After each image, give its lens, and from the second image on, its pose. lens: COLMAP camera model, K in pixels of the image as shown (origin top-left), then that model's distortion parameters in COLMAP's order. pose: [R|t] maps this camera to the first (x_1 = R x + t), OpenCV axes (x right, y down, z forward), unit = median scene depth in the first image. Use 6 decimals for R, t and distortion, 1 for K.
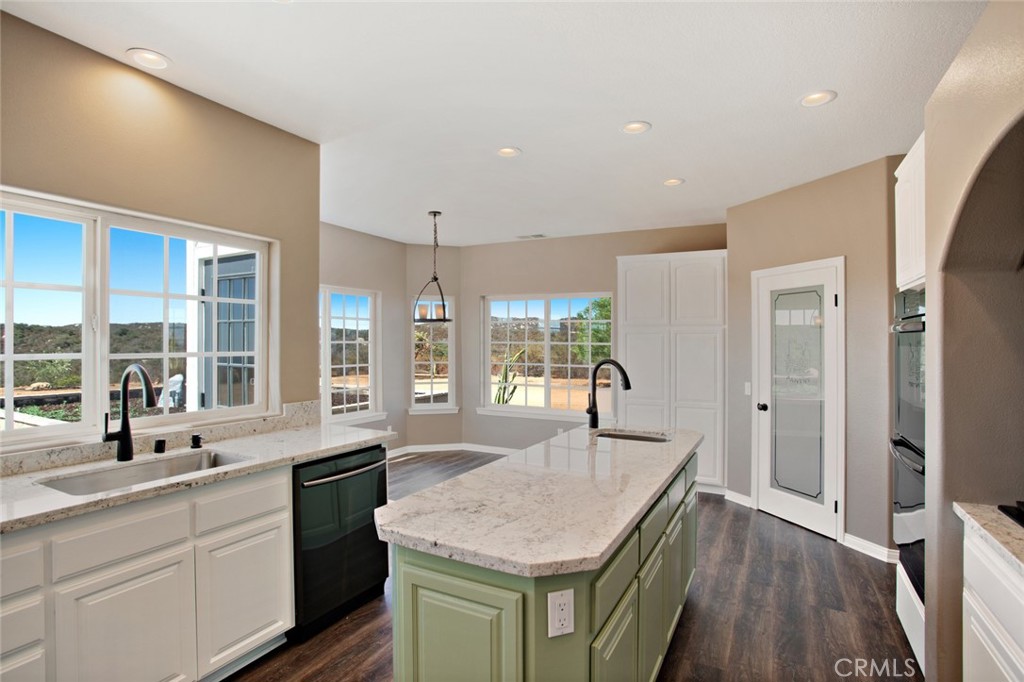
lens RADIAL K [[521.2, 0, 505.3], [0, 521.2, 340.2], [0, 0, 1]] dist [-0.070910, 0.023577]
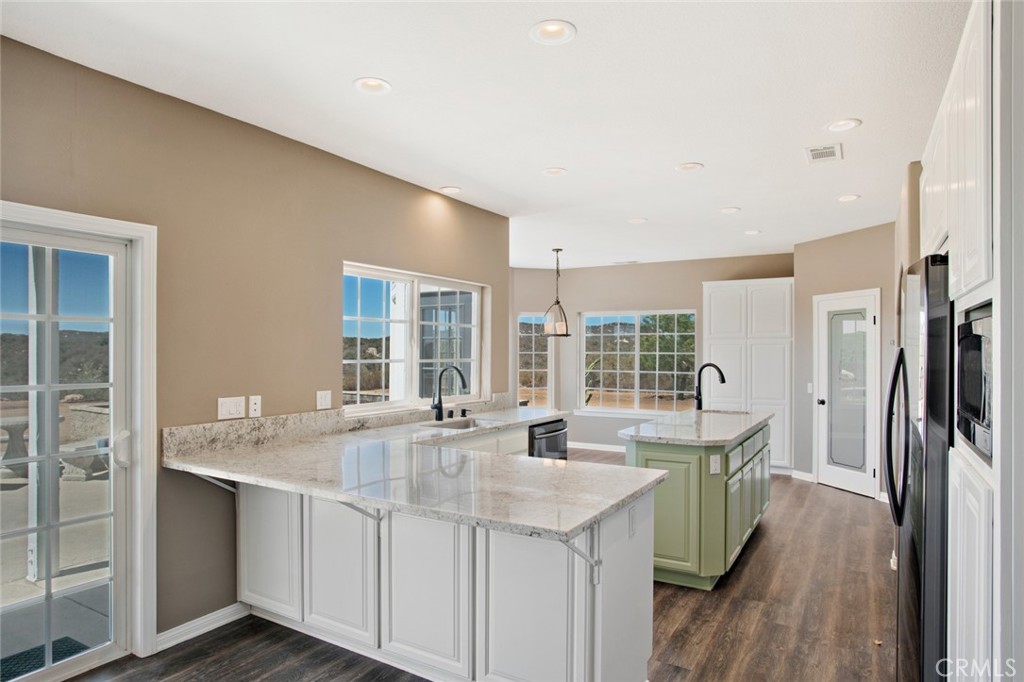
lens RADIAL K [[594.6, 0, 495.7], [0, 594.6, 358.1], [0, 0, 1]] dist [-0.072543, 0.002879]
pose [[0.996928, -0.003045, -0.078268, -0.236435], [0.004154, 0.999893, 0.014013, -0.004266], [0.078217, -0.014295, 0.996834, -0.616162]]
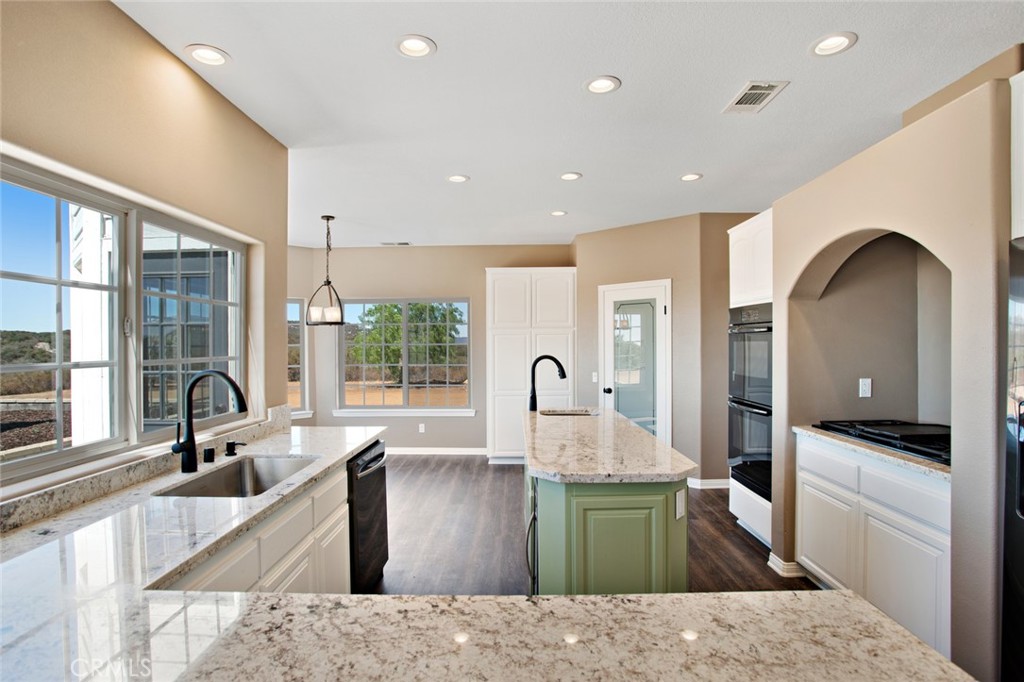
lens RADIAL K [[521.2, 0, 506.3], [0, 521.2, 350.7], [0, 0, 1]] dist [-0.070910, 0.023577]
pose [[0.894458, -0.020795, 0.446669, -0.380755], [0.012565, 0.999692, 0.021381, -0.002897], [-0.446976, -0.013512, 0.894444, -0.079012]]
